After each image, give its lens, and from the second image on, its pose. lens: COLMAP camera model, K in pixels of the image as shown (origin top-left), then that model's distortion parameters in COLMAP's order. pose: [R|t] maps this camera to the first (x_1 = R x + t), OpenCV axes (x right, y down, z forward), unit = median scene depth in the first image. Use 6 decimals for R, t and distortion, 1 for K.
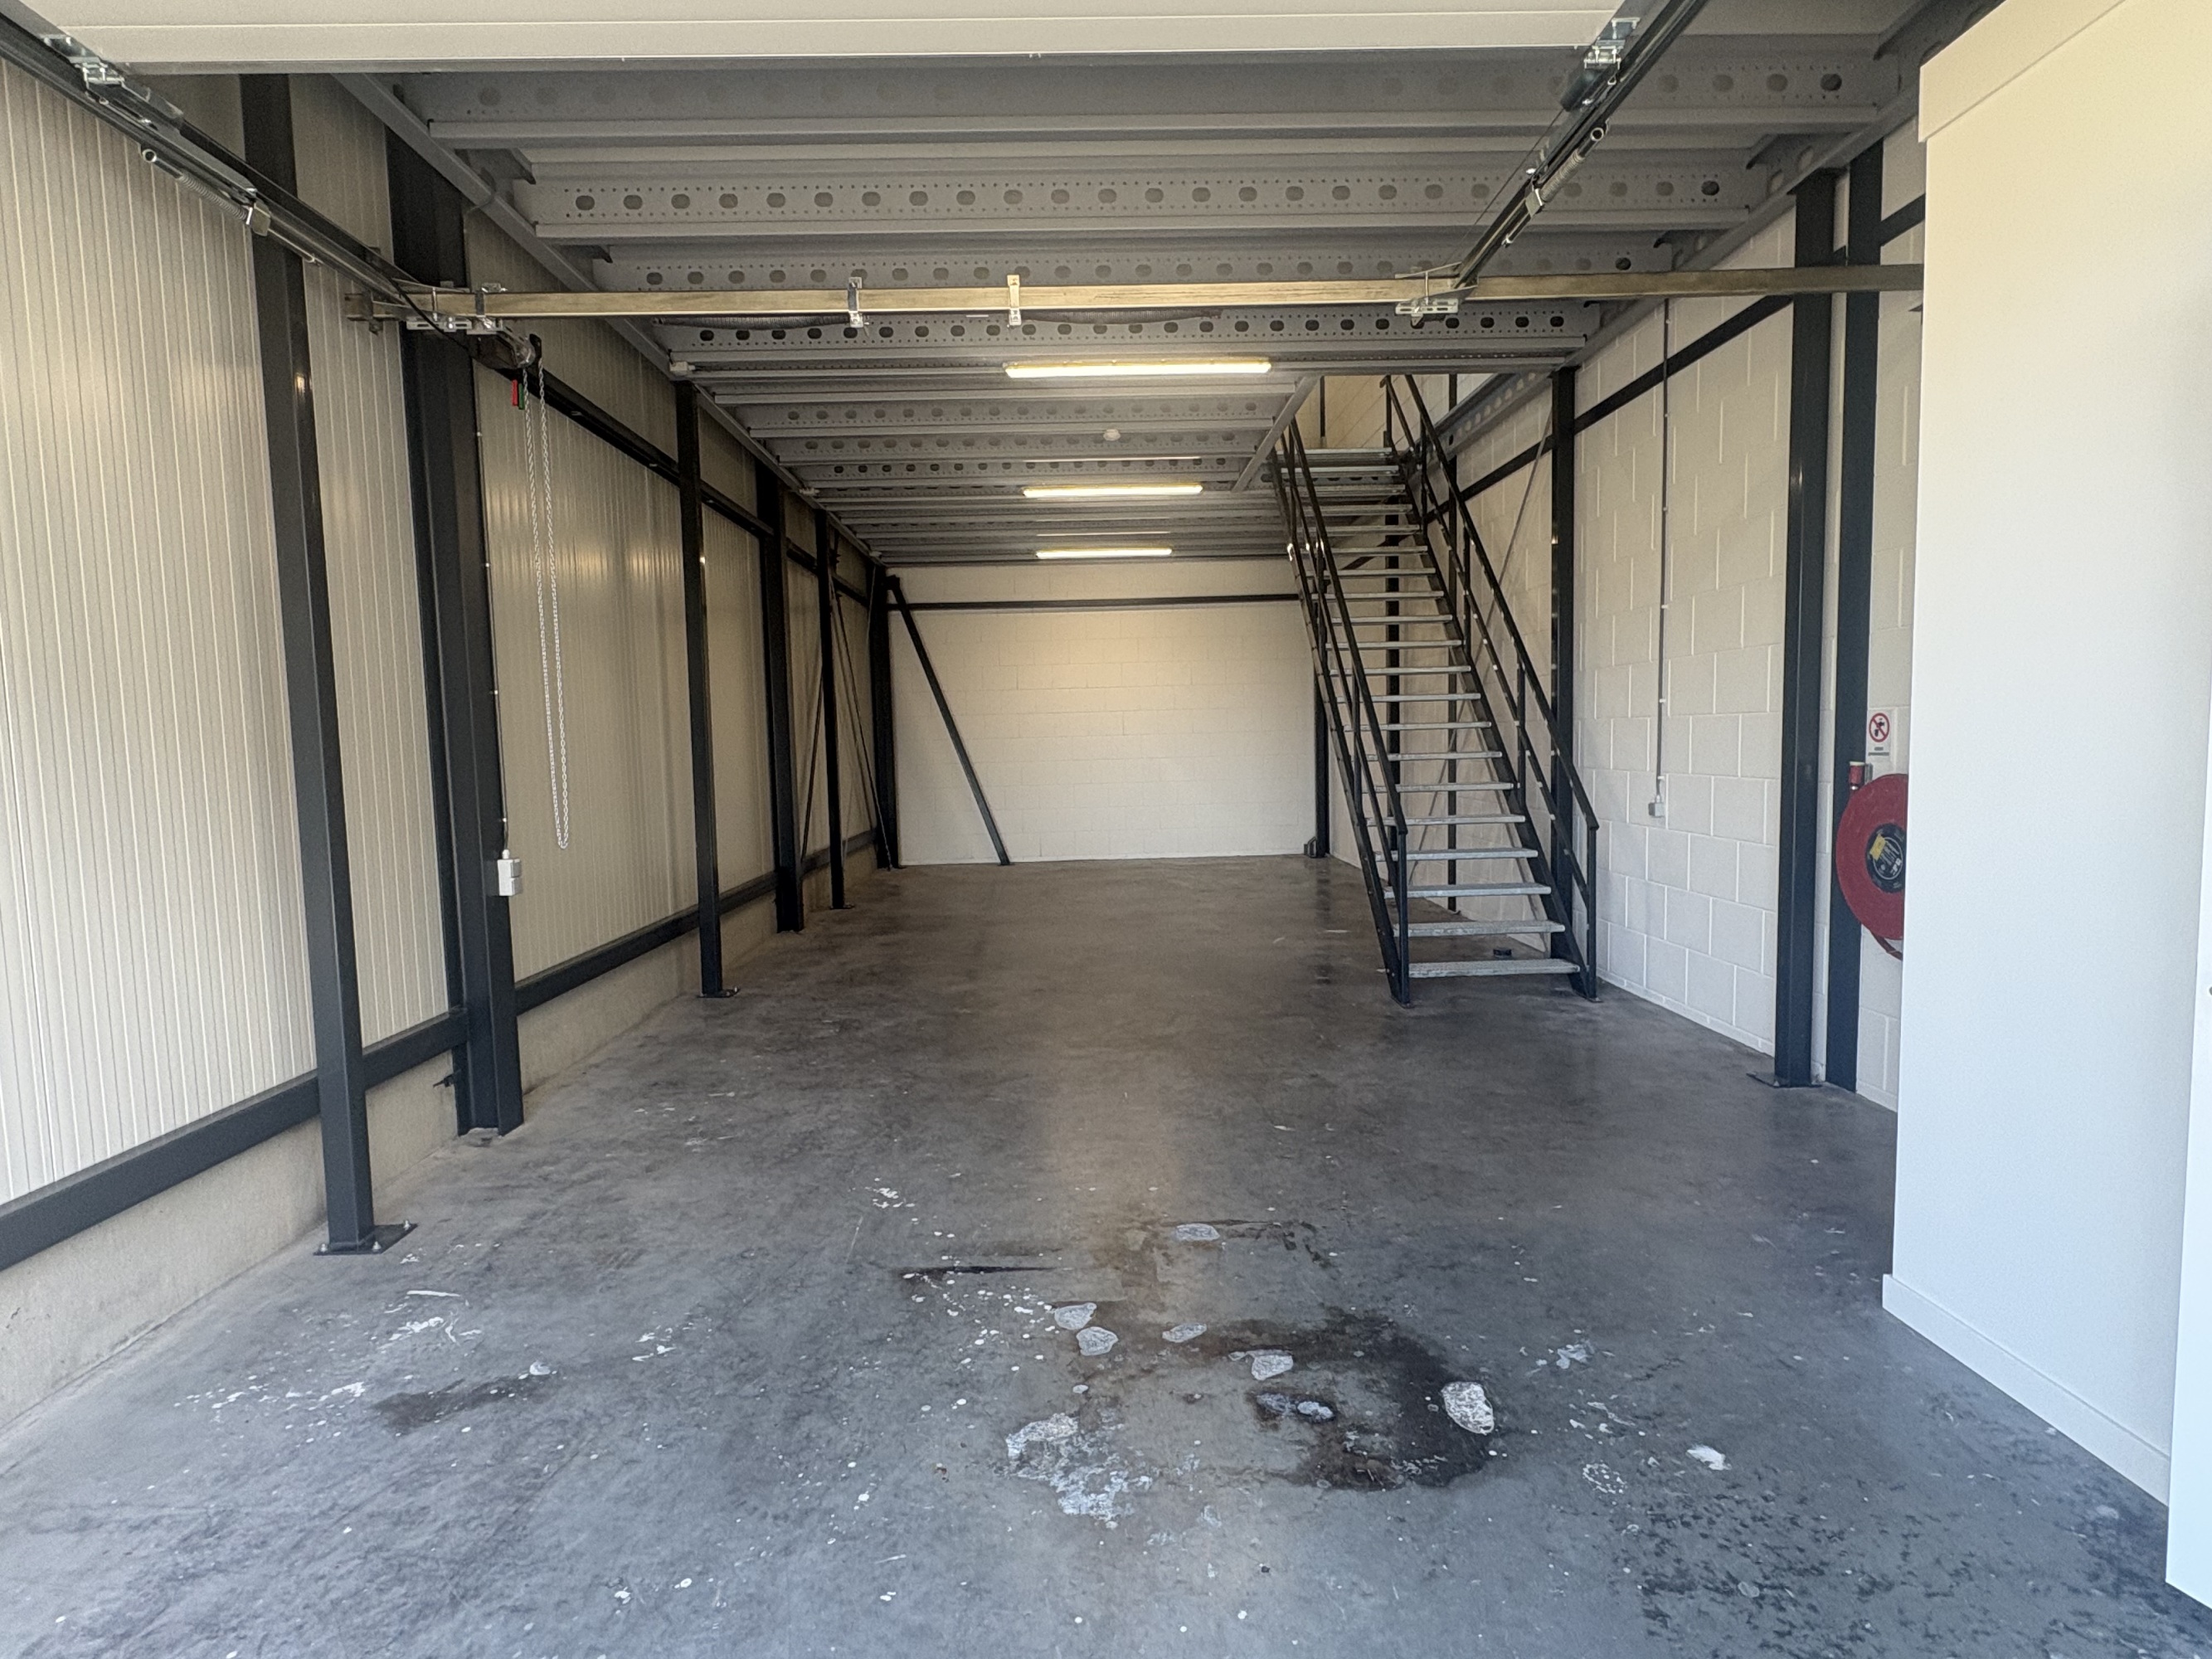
lens RADIAL K [[1163.2, 0, 1107.5], [0, 1163.2, 831.0], [0, 0, 1]] dist [-0.006232, 0.002373]
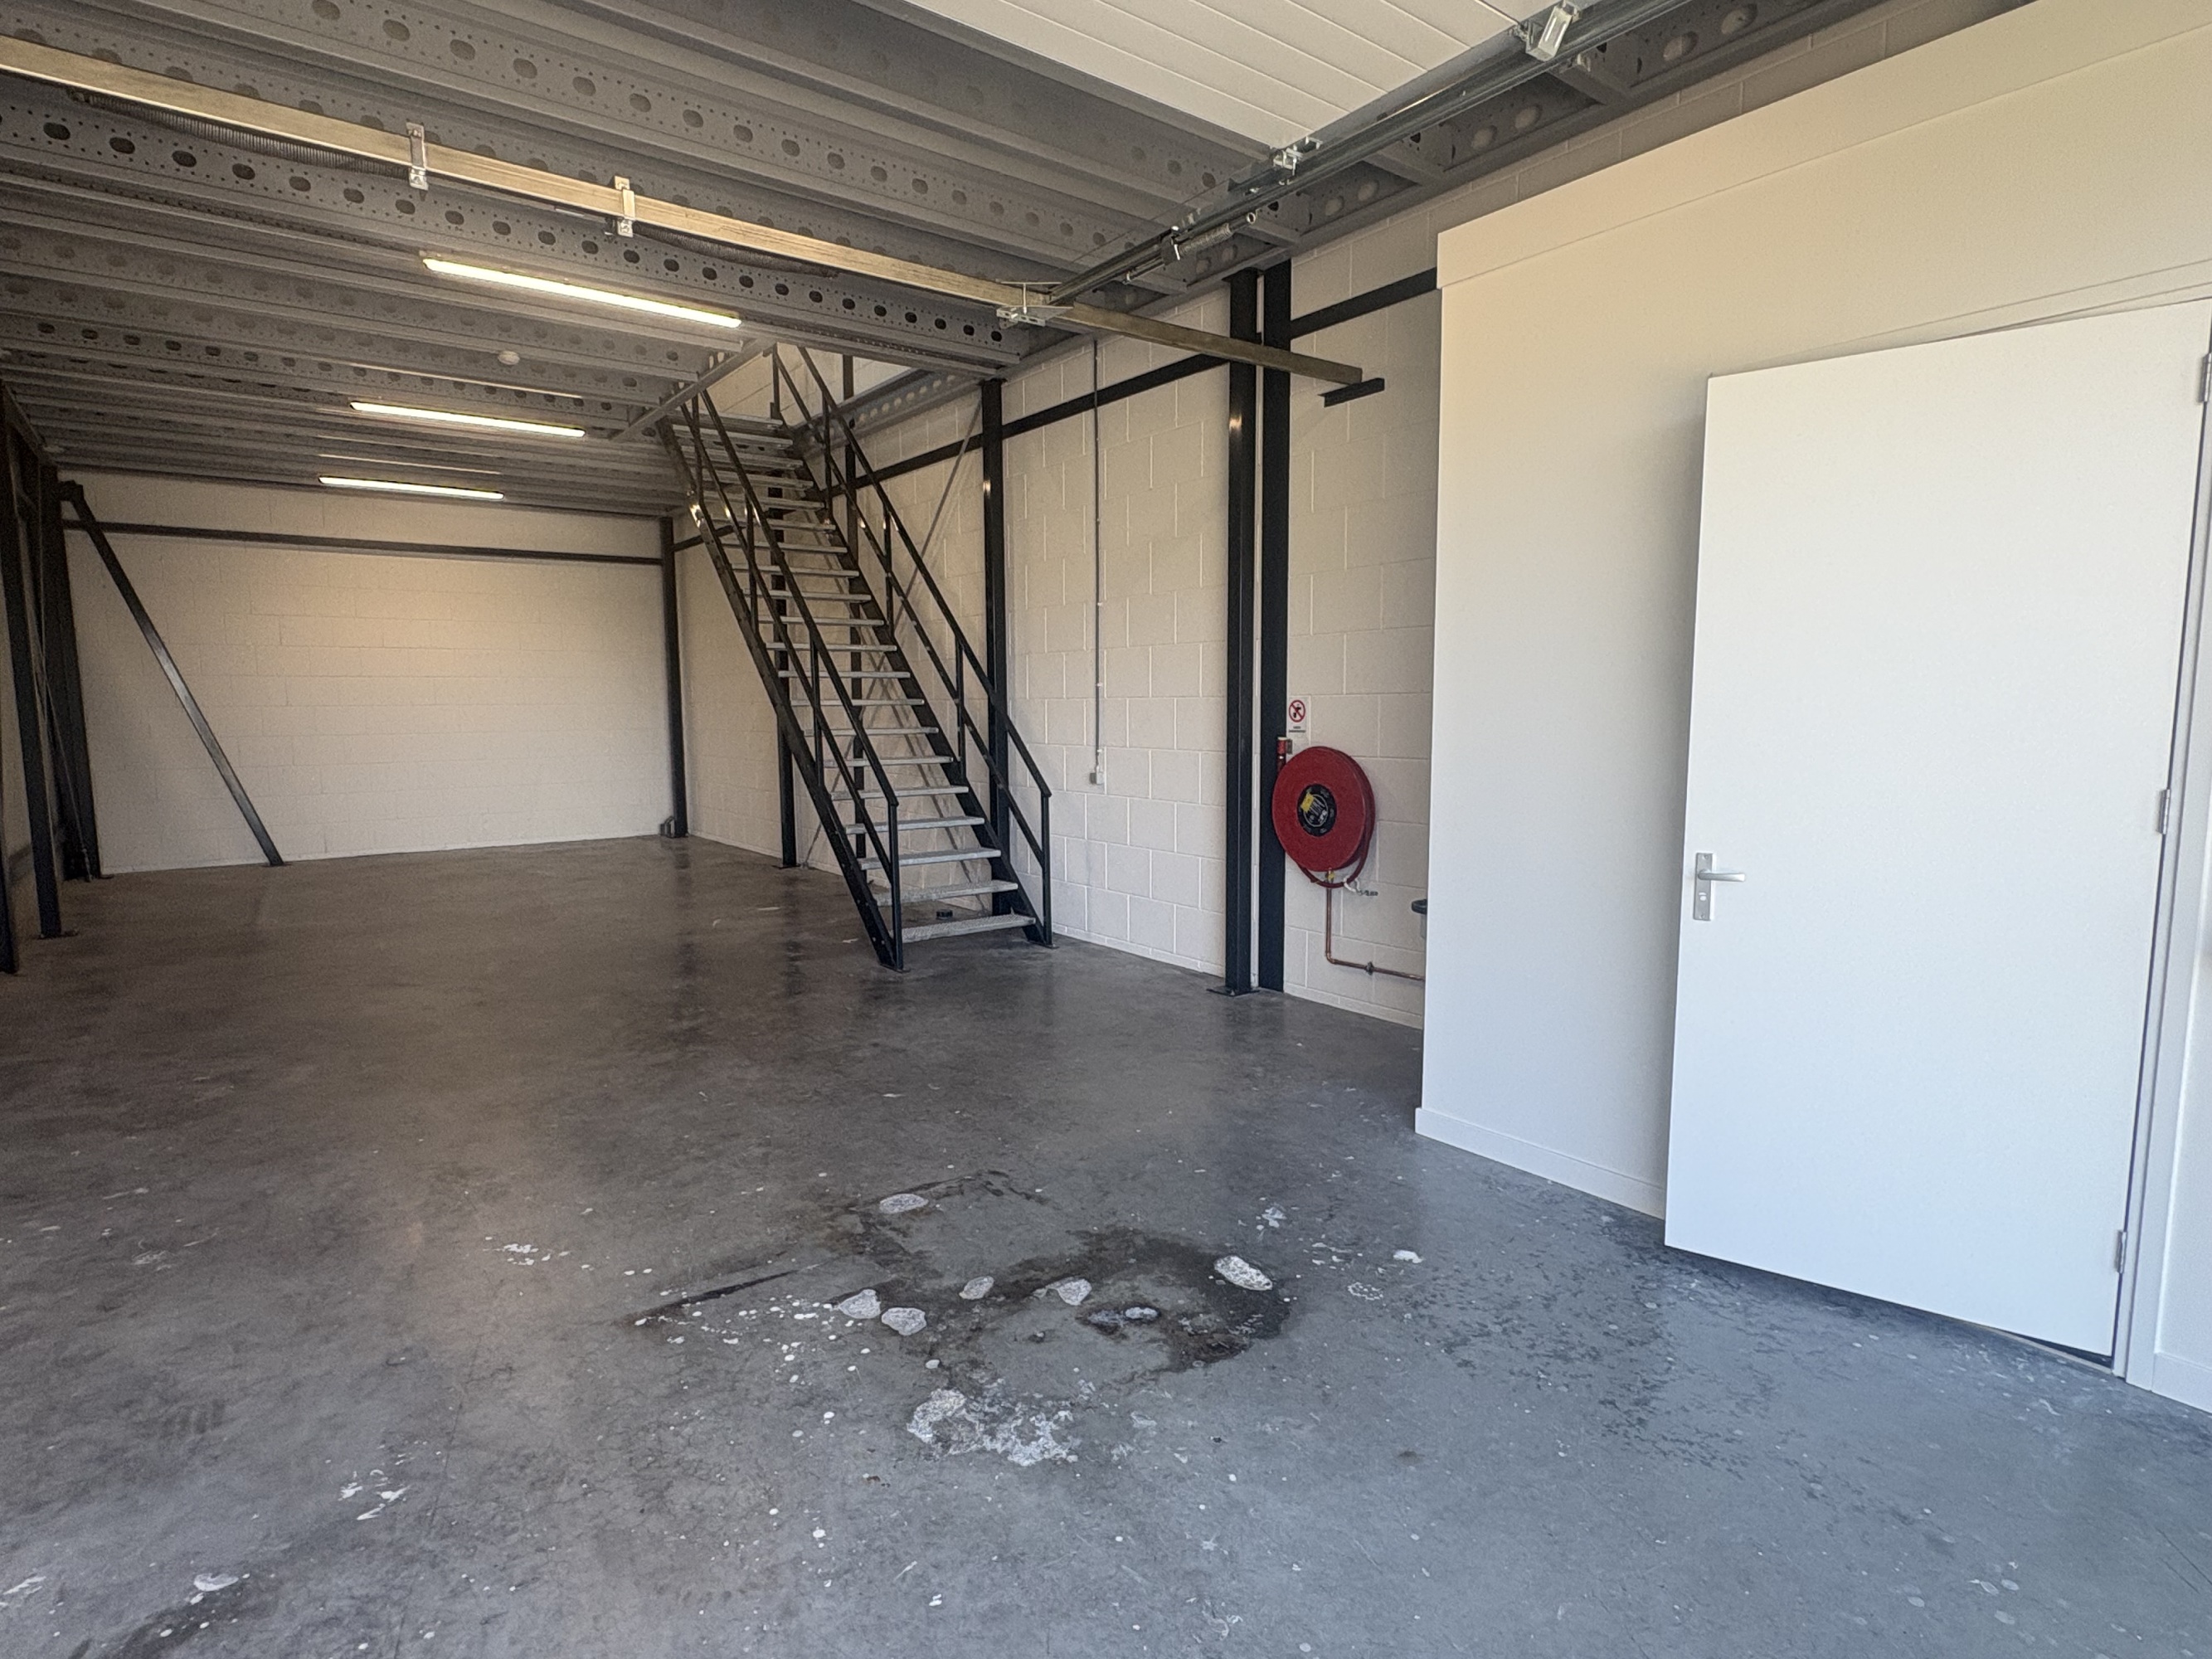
lens RADIAL K [[1163.2, 0, 1105.4], [0, 1163.2, 833.0], [0, 0, 1]] dist [-0.006232, 0.002373]
pose [[0.809689, -0.045621, 0.585084, -0.267958], [0.032538, 0.998930, 0.032860, -0.001877], [-0.585957, -0.007568, 0.810307, 0.062291]]
